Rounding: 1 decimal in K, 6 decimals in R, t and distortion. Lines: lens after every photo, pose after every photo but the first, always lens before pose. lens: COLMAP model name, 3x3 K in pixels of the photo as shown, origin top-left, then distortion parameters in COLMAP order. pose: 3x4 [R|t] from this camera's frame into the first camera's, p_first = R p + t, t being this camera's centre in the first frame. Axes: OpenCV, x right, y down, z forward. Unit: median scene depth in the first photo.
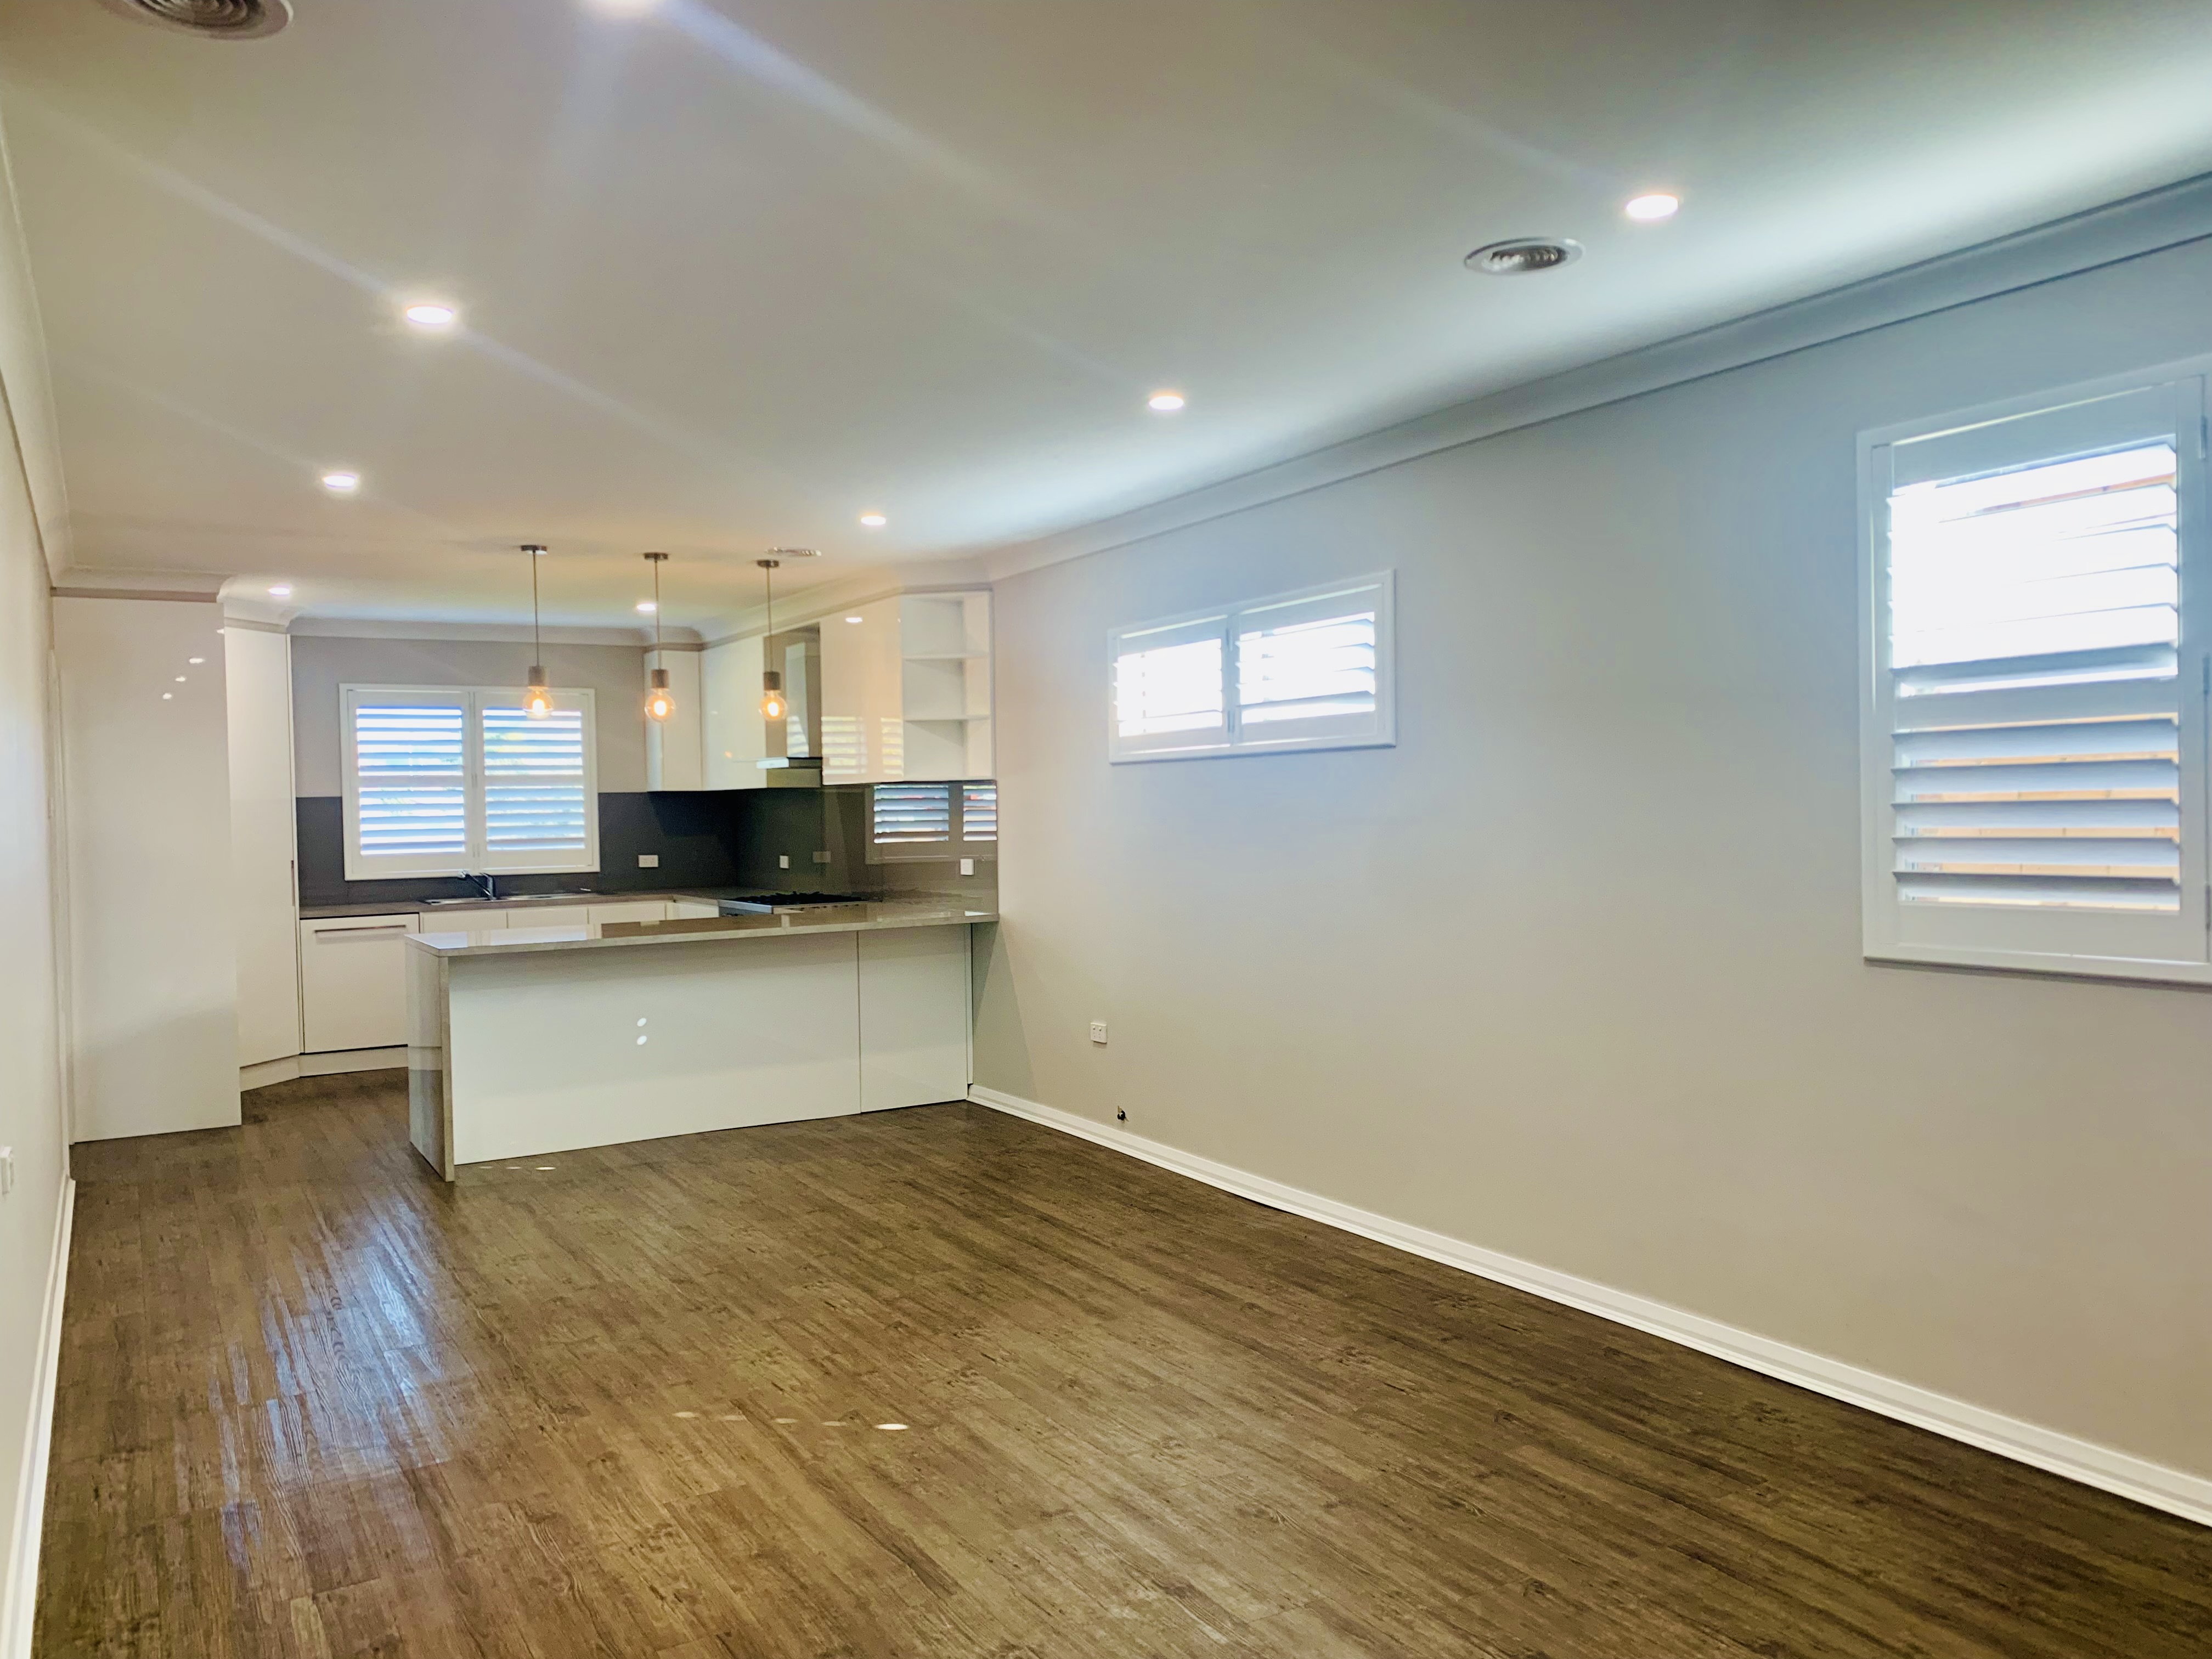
lens RADIAL K [[1706.2, 0, 1110.1], [0, 1706.2, 834.8], [0, 0, 1]] dist [0.032989, -0.008129]
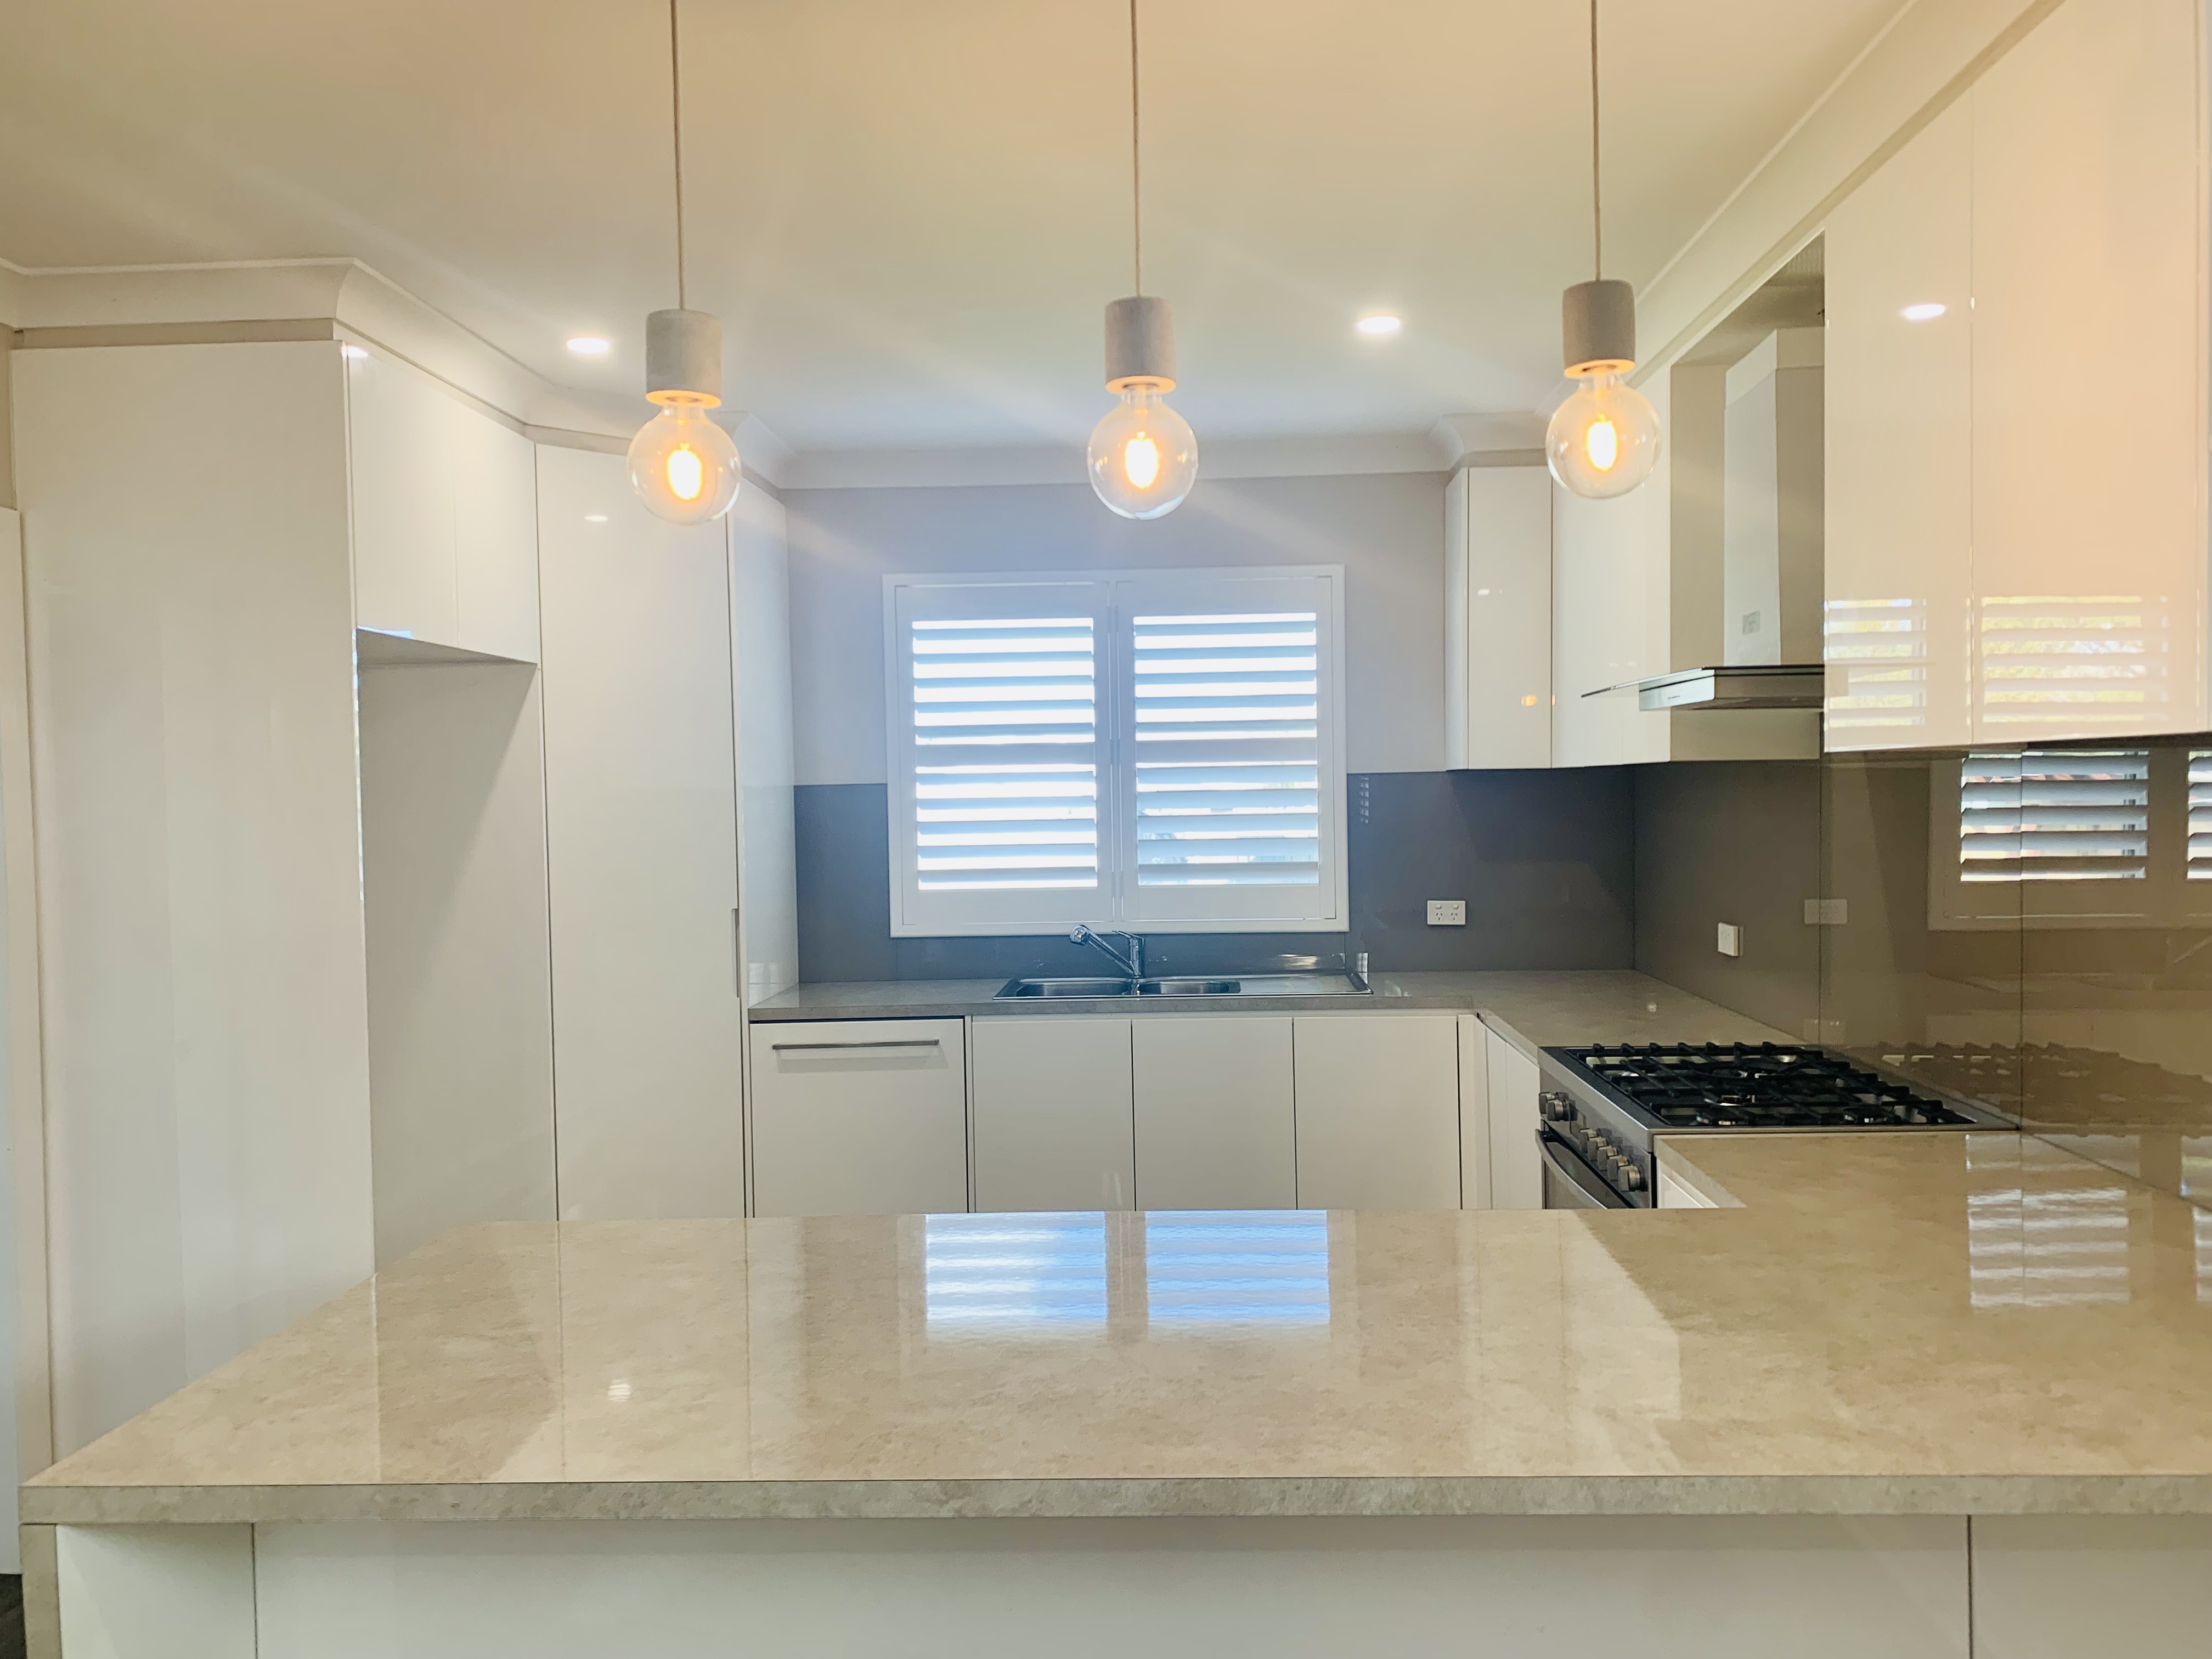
lens RADIAL K [[1706.2, 0, 1113.1], [0, 1706.2, 837.2], [0, 0, 1]] dist [0.032989, -0.008129]
pose [[0.842253, 0.016926, -0.538816, -0.092169], [-0.006749, 0.999760, 0.020855, -0.016521], [0.539040, -0.013928, 0.842165, 0.566995]]
